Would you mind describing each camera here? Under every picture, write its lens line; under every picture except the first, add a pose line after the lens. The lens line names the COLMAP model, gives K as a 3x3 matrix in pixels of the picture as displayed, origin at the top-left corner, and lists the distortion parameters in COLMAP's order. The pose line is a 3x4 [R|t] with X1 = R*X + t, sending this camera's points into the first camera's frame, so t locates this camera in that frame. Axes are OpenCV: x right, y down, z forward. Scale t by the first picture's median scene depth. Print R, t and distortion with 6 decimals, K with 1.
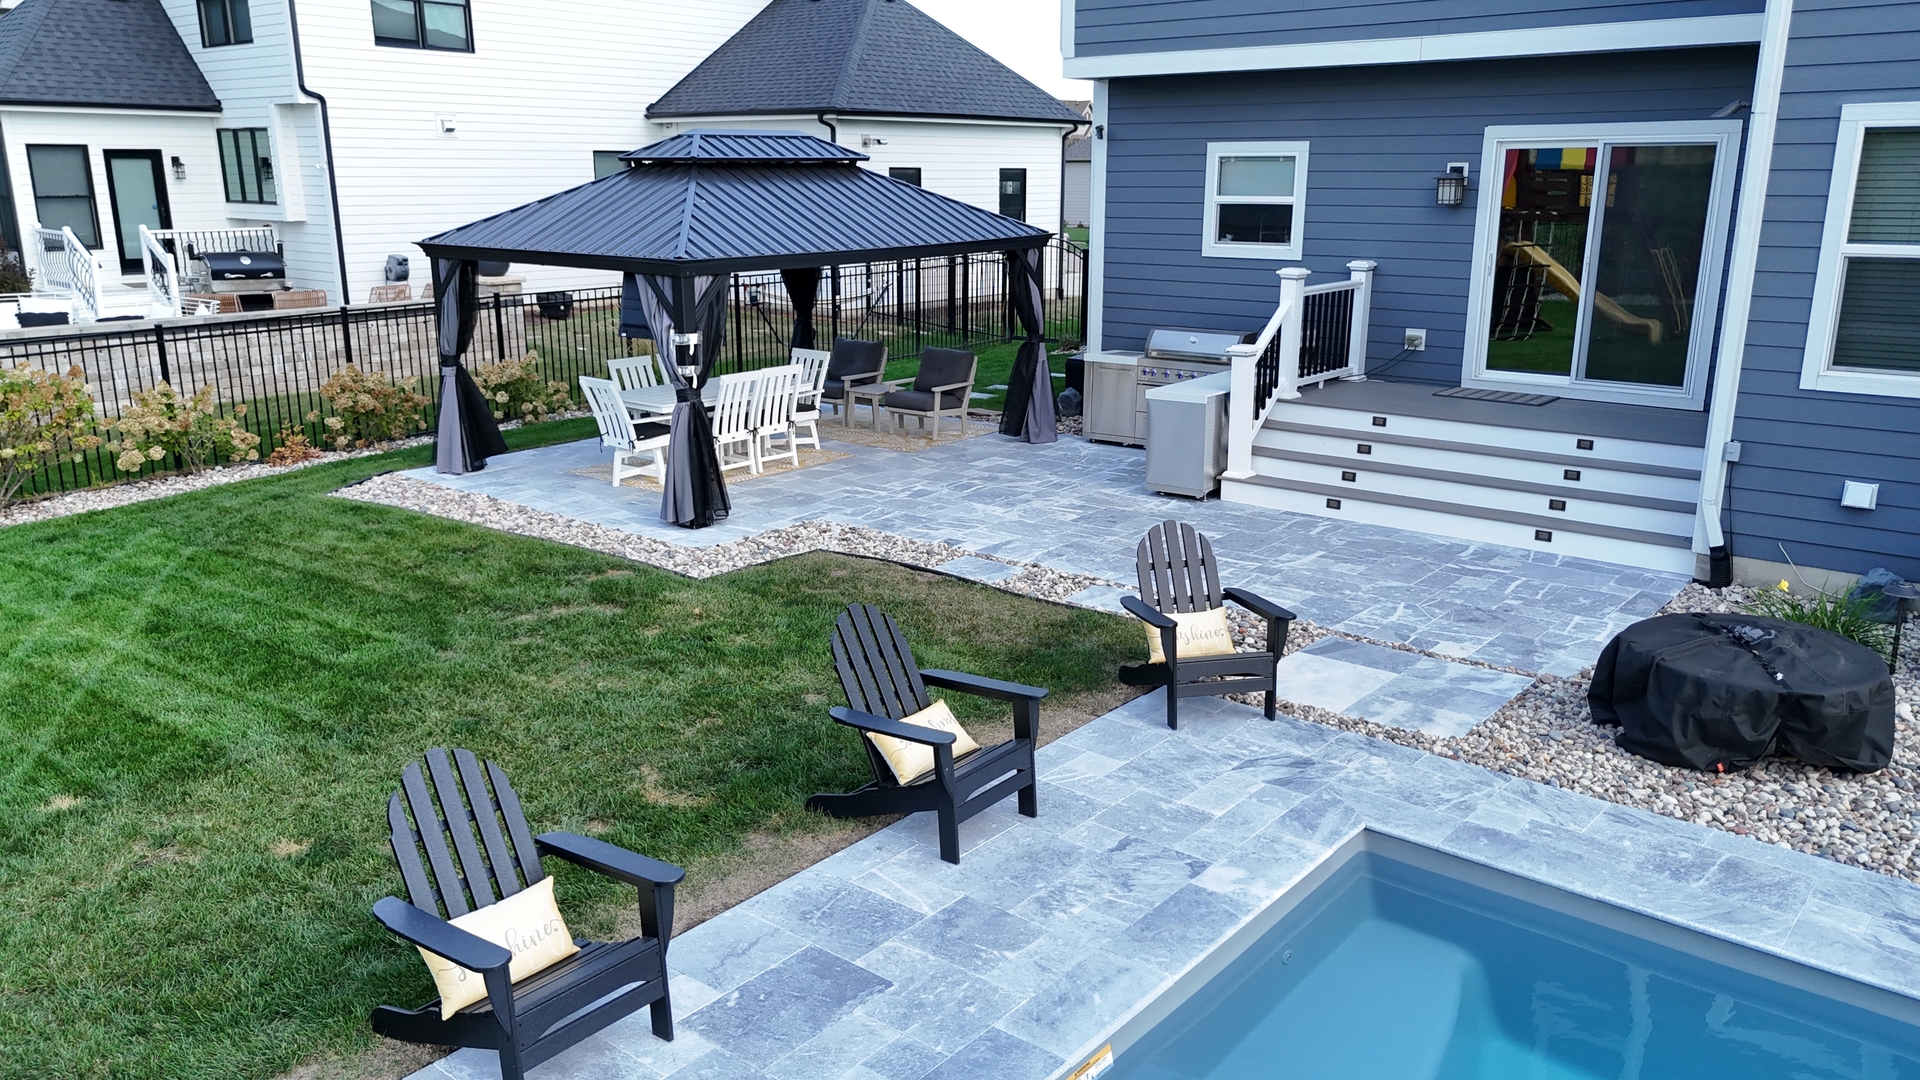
lens RADIAL K [[1416.3, 0, 969.9], [0, 1416.3, 541.1], [0, 0, 1]] dist [0.064424, -0.055068]
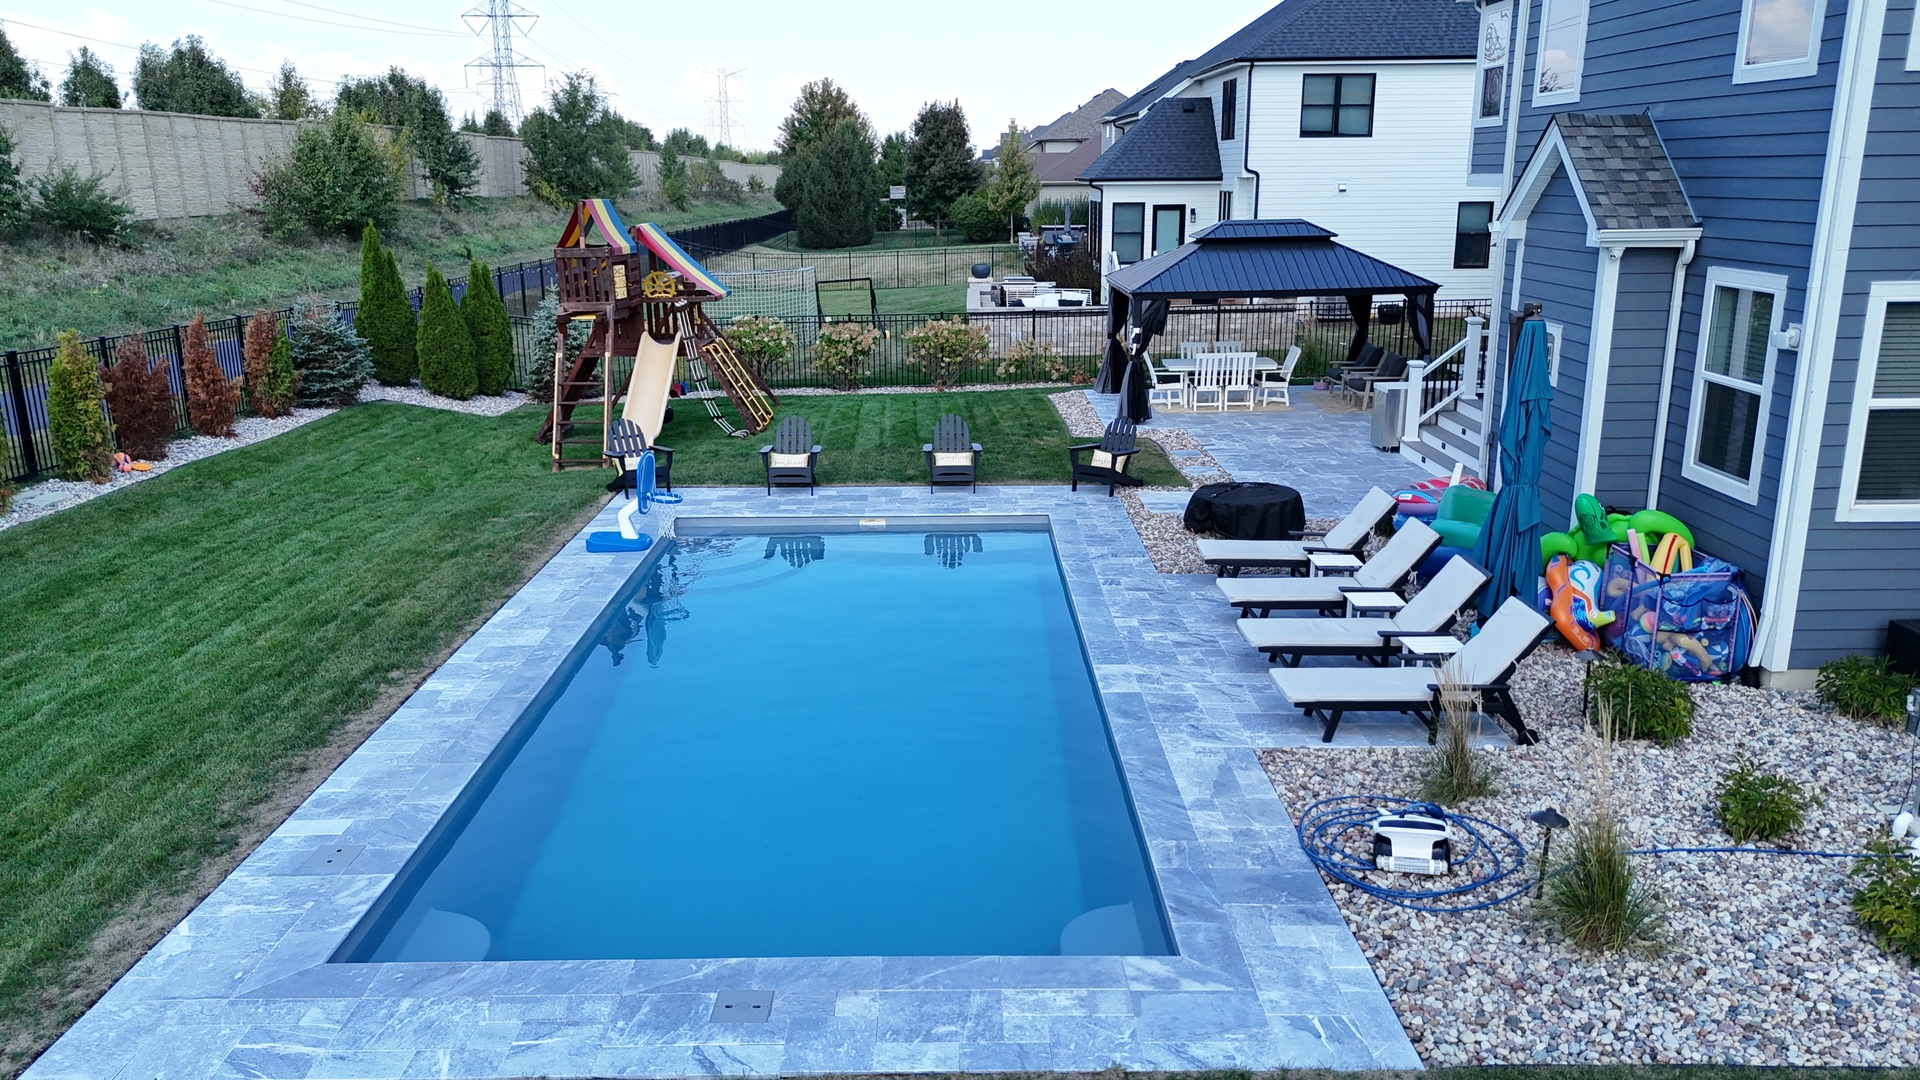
lens RADIAL K [[1409.9, 0, 964.7], [0, 1409.9, 547.9], [0, 0, 1]] dist [0.086478, -0.106113]
pose [[0.643441, 0.193223, -0.740708, 1.090536], [-0.188992, 0.977763, 0.090888, 0.023094], [0.741799, 0.081507, 0.665651, -0.460788]]
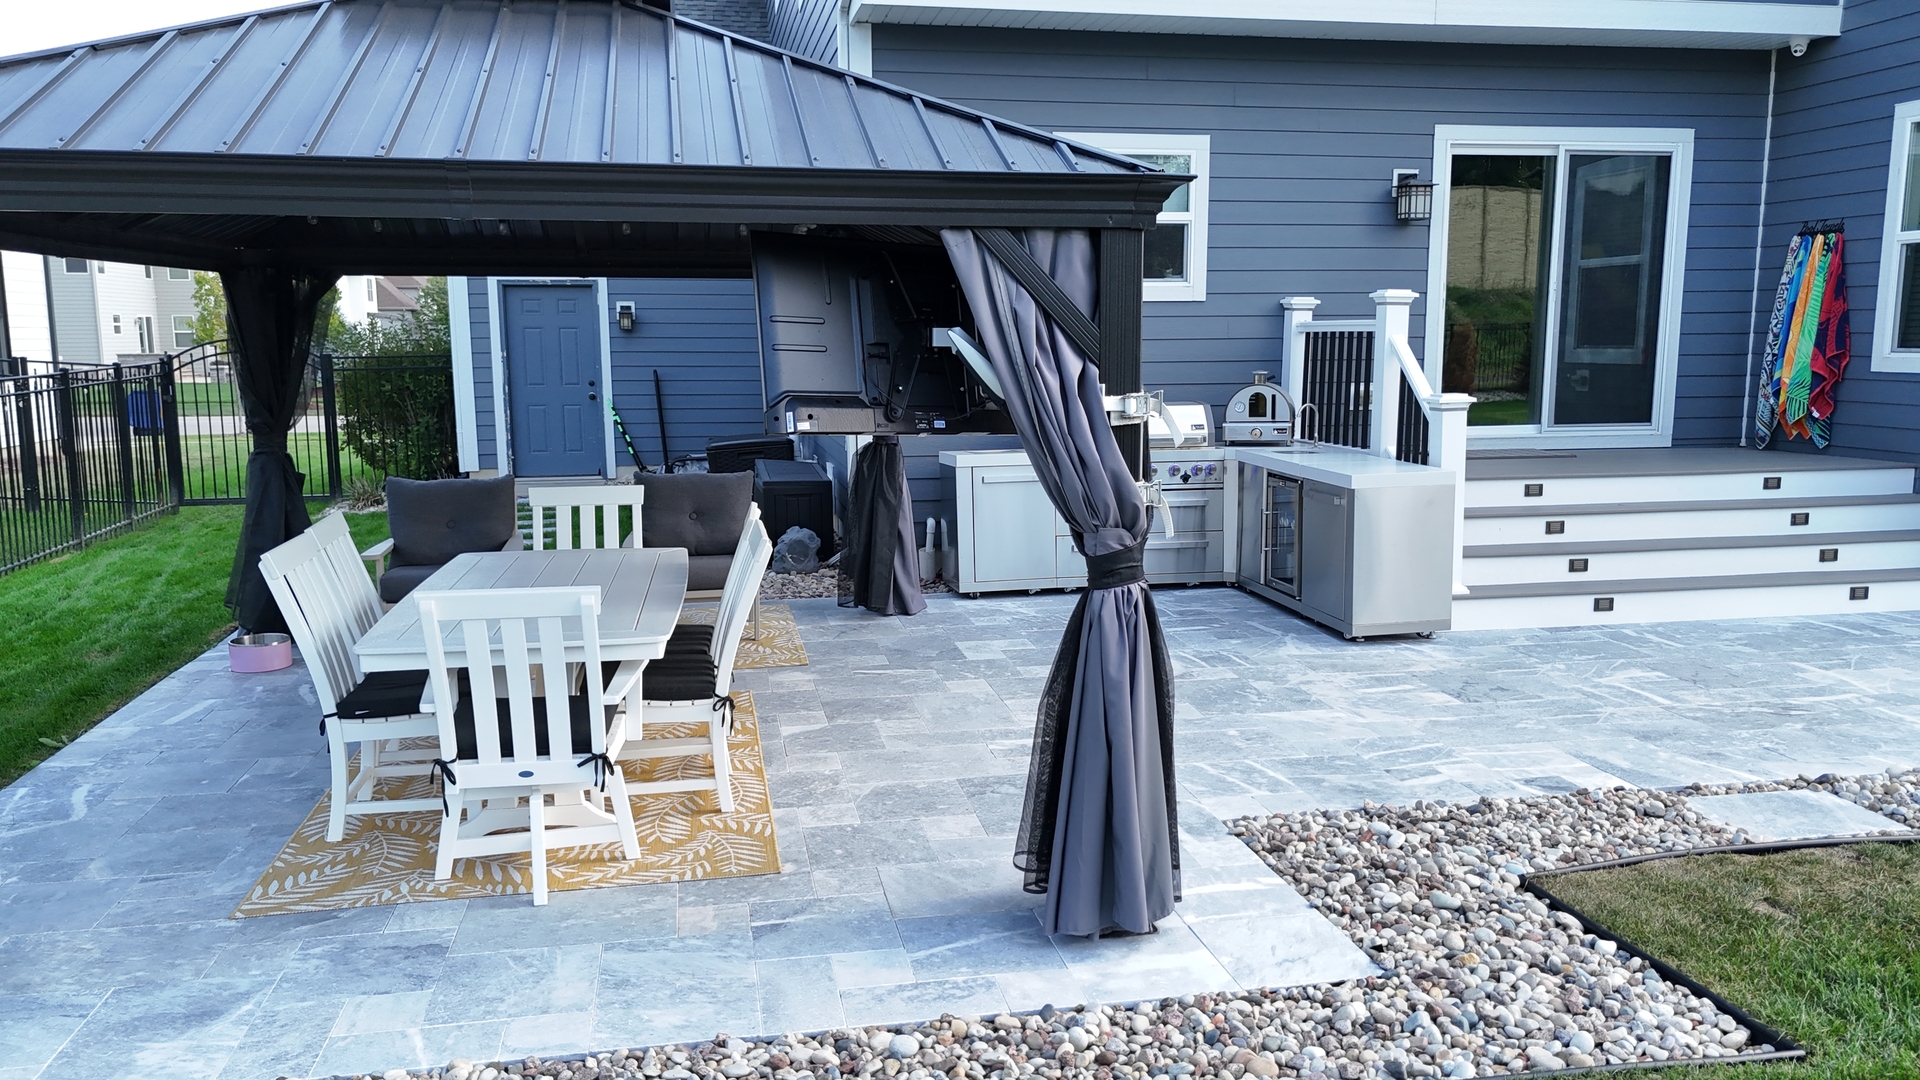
lens RADIAL K [[1414.6, 0, 968.5], [0, 1414.6, 549.5], [0, 0, 1]] dist [0.055330, -0.053853]
pose [[0.635261, -0.119801, 0.762949, -0.450309], [0.199937, 0.979727, -0.012634, -0.100249], [-0.745968, 0.160568, 0.646336, 0.726367]]
